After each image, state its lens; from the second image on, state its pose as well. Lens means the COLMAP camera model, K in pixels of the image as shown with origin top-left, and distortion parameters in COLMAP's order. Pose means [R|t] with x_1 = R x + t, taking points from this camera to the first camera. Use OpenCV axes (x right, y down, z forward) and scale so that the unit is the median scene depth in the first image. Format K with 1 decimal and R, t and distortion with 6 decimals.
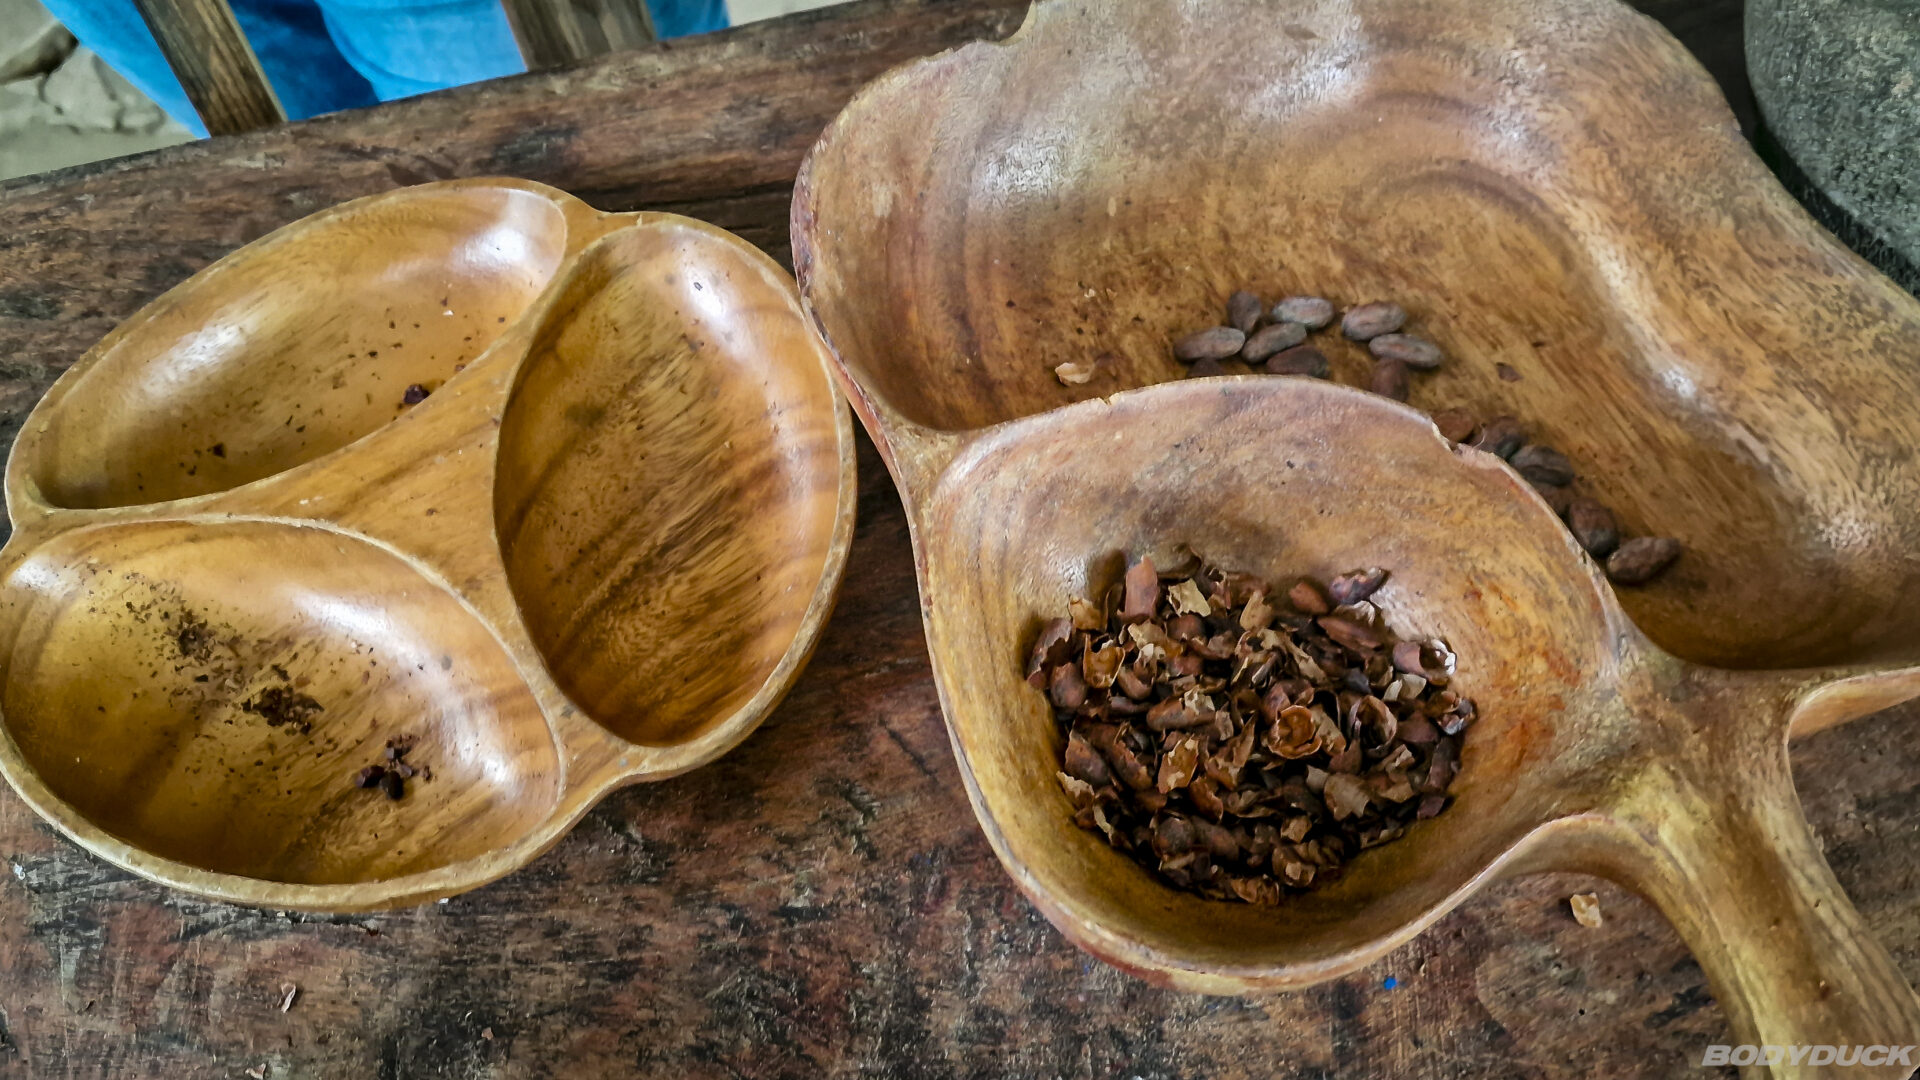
lens RADIAL K [[1345.2, 0, 961.4], [0, 1345.2, 544.3], [0, 0, 1]] dist [-0.011977, 0.002965]
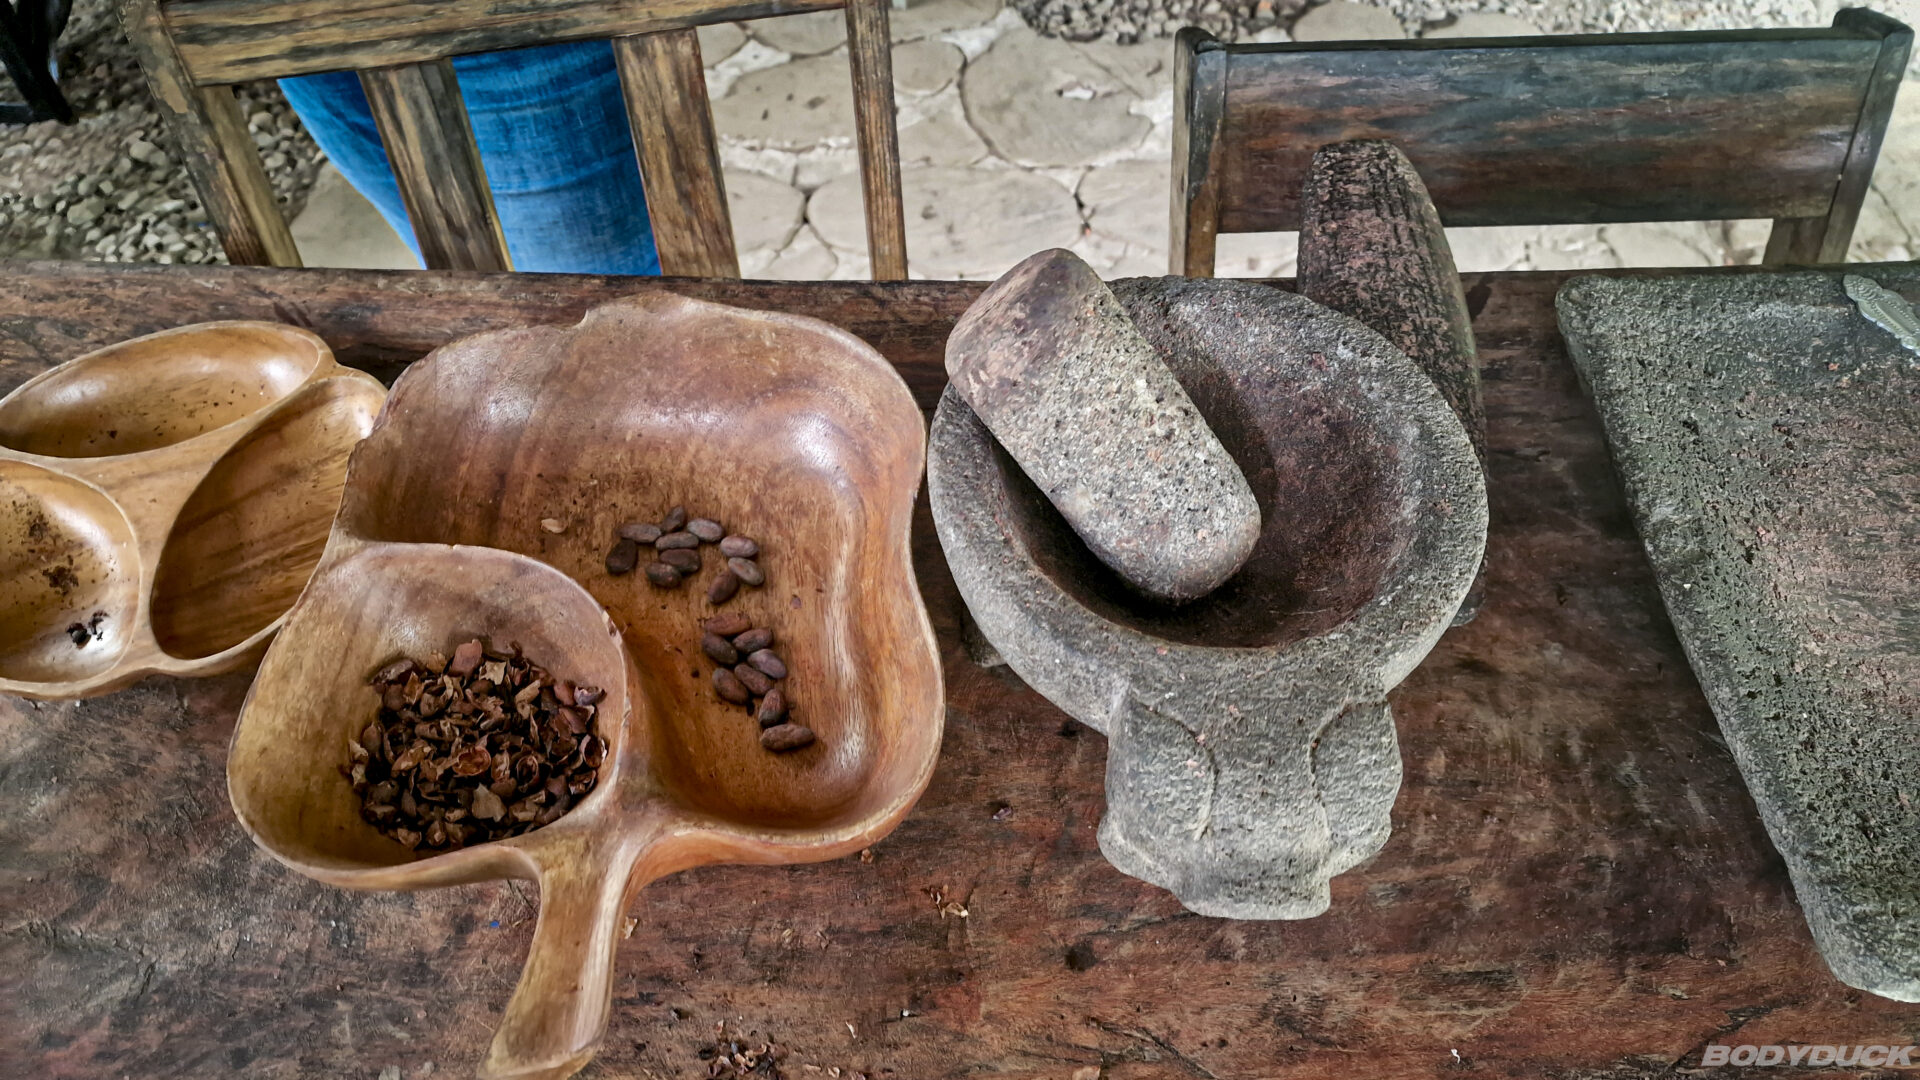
lens RADIAL K [[1070.9, 0, 959.9], [0, 1070.9, 535.0], [0, 0, 1]] dist [-0.003149, 0.001098]
pose [[0.942236, 0.282738, -0.179583, 0.918445], [-0.293270, 0.955406, -0.034524, -0.250888], [0.161814, 0.085196, 0.983137, -0.254141]]
